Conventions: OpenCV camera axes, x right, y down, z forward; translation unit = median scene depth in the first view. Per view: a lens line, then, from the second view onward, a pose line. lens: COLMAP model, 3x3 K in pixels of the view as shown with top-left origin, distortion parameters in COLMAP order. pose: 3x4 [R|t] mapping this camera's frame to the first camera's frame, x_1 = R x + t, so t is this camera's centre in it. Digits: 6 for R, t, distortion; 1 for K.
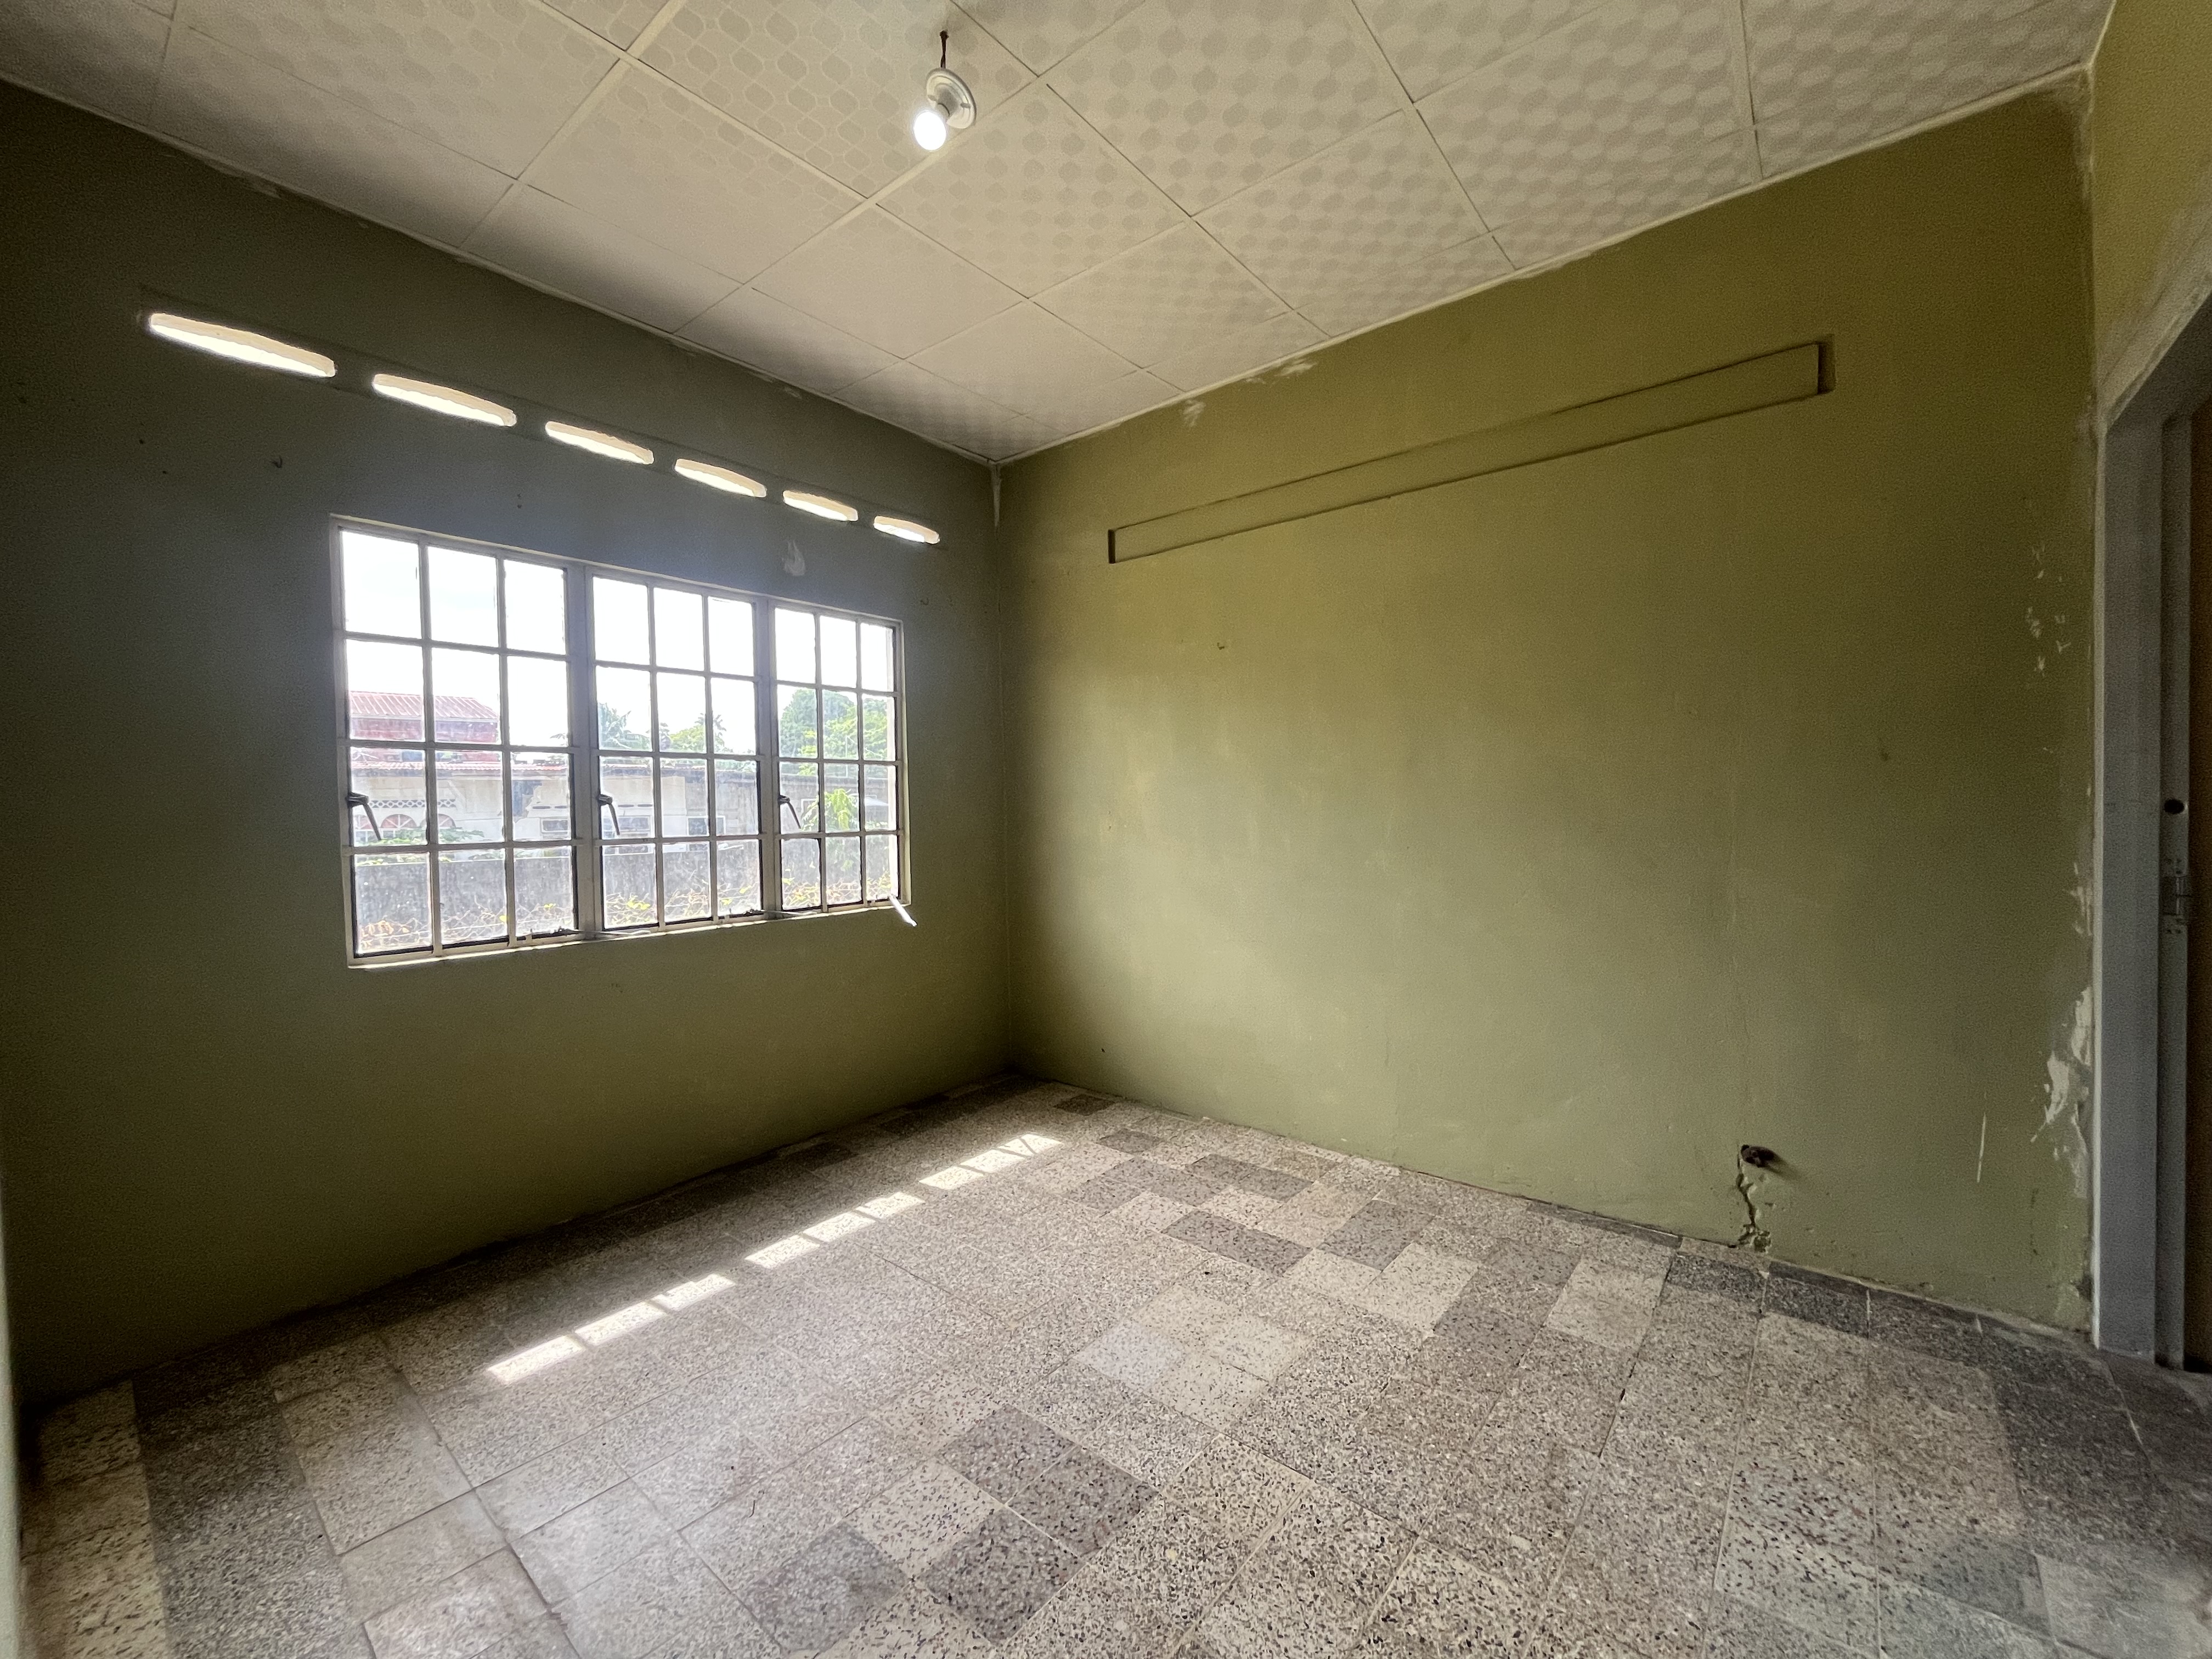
lens RADIAL K [[911.2, 0, 1106.0], [0, 911.2, 829.5], [0, 0, 1]] dist [0.033995, 0.000100]
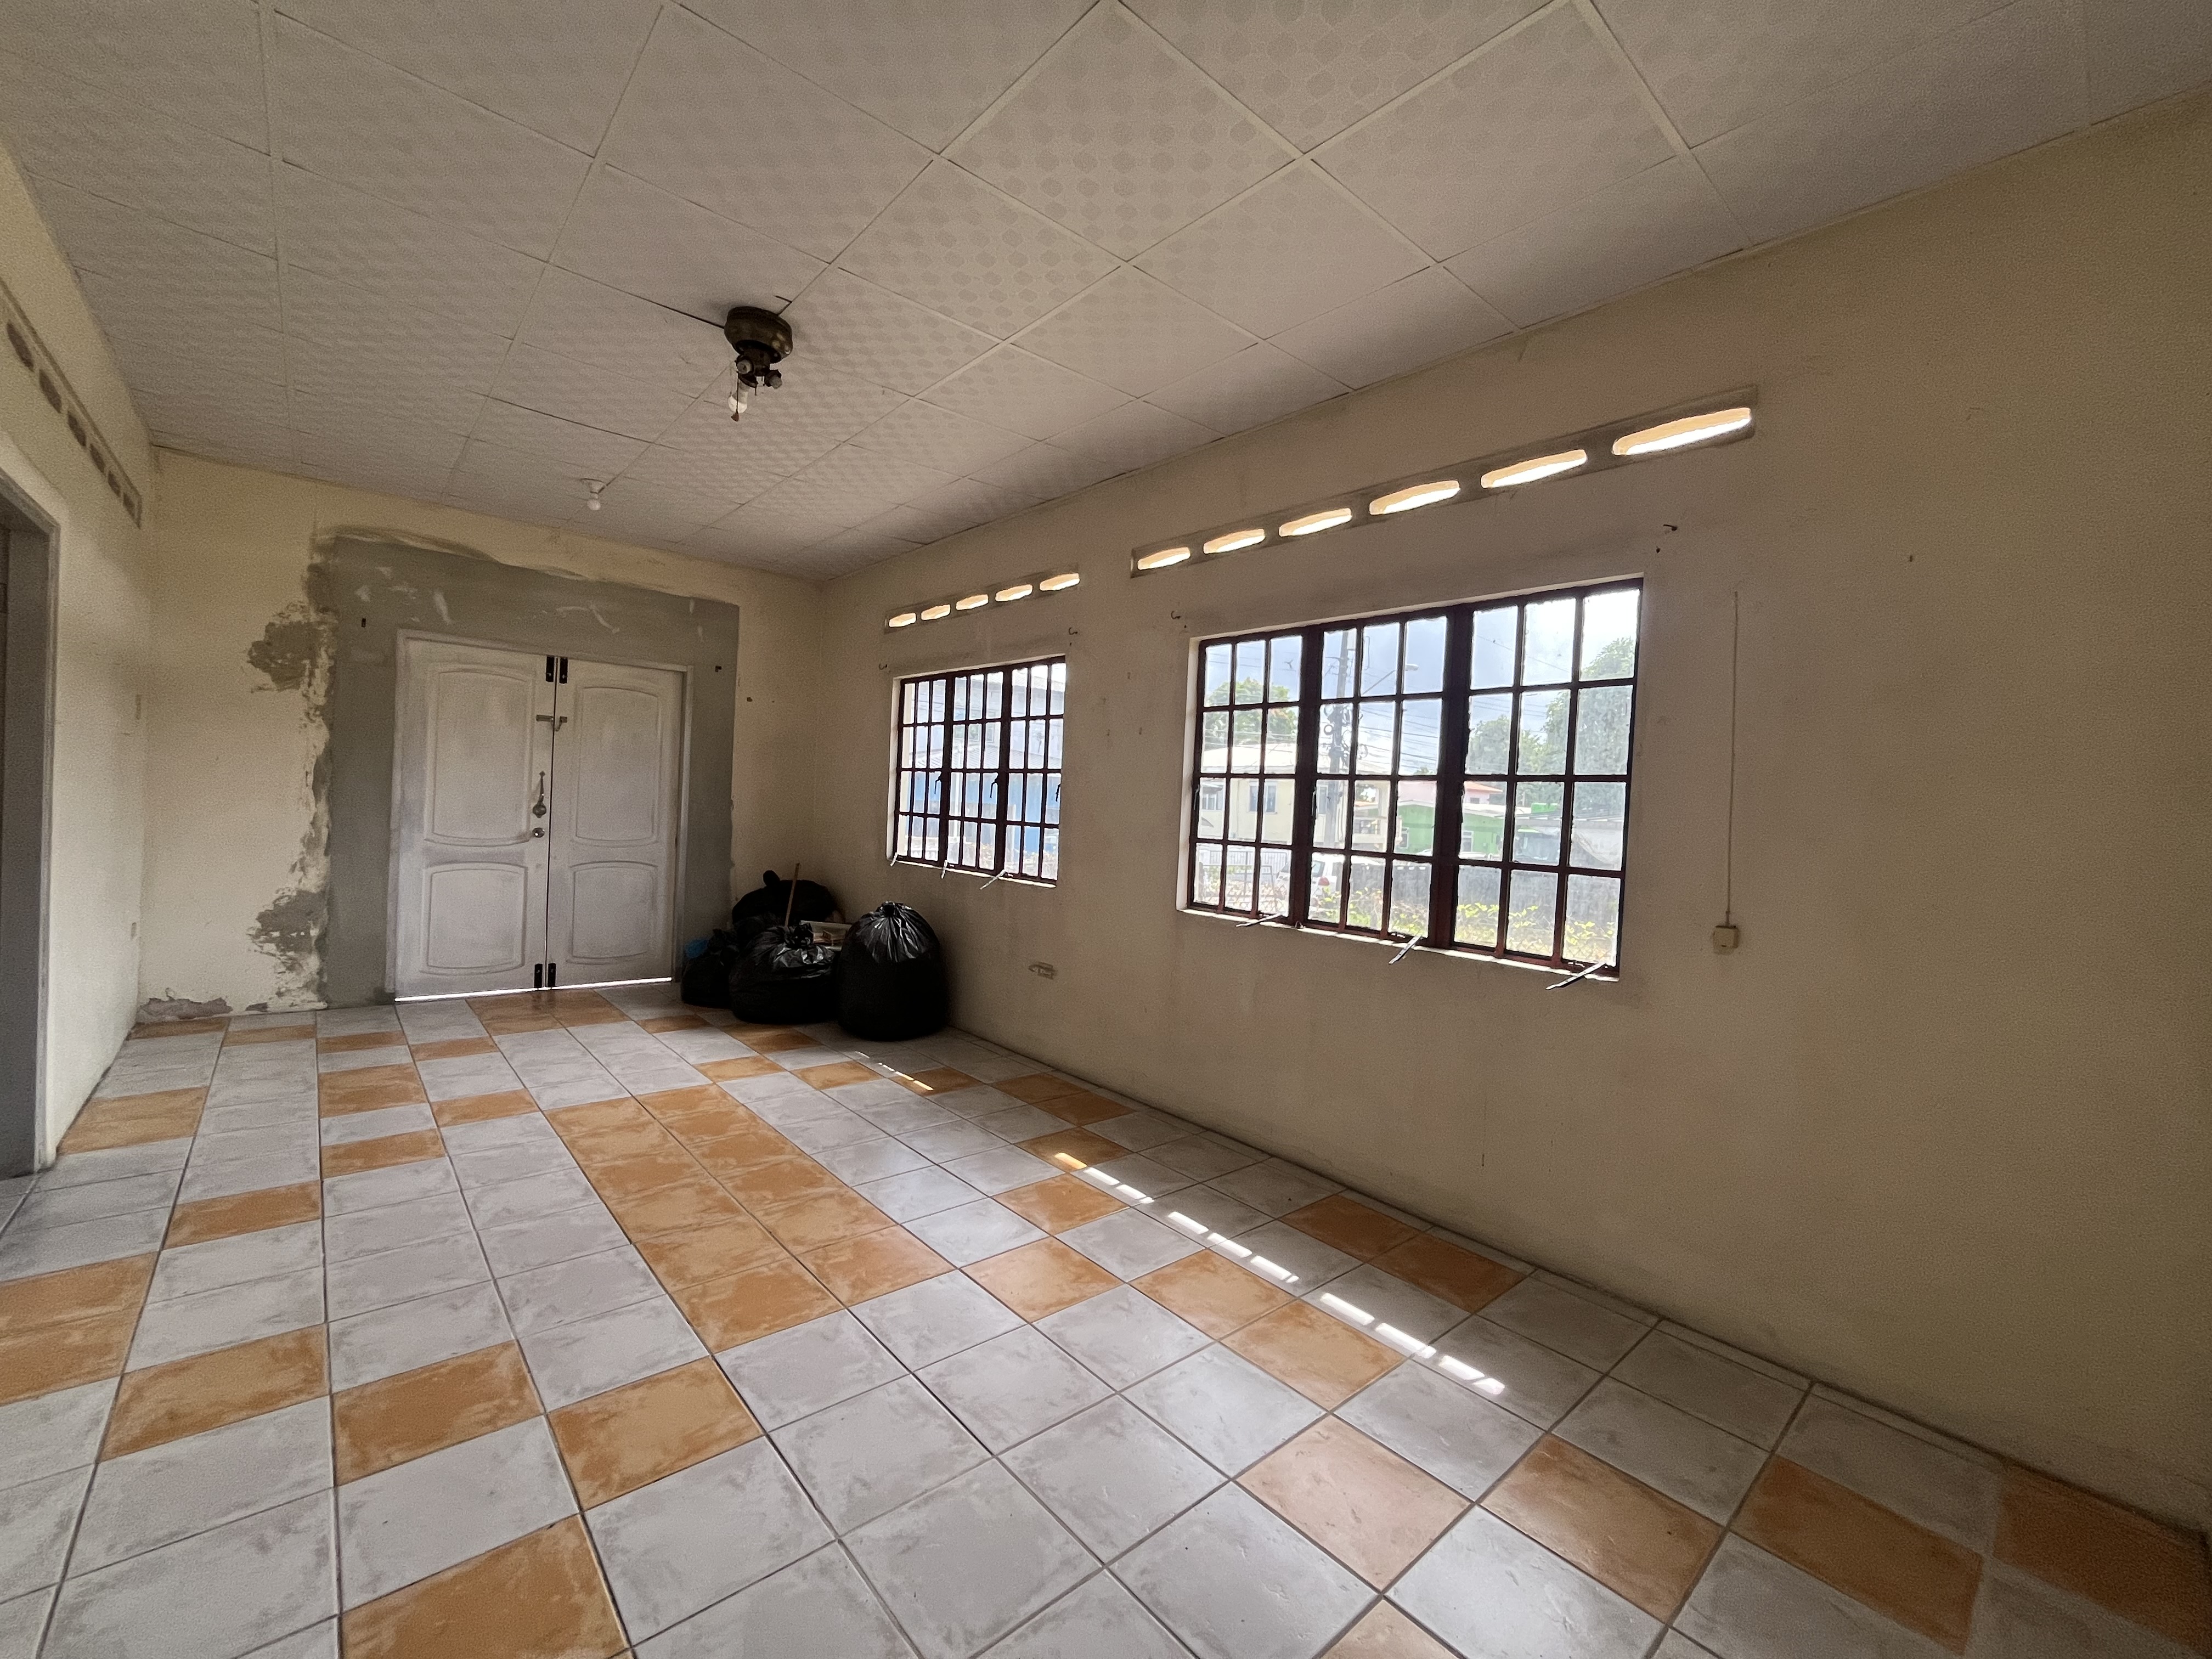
lens RADIAL K [[911.2, 0, 1106.0], [0, 911.2, 829.5], [0, 0, 1]] dist [0.033995, 0.000100]
pose [[-0.136218, 0.021988, -0.990435, 0.608022], [-0.076302, 0.996551, 0.032618, -0.028688], [0.987736, 0.080016, -0.134070, 0.800287]]
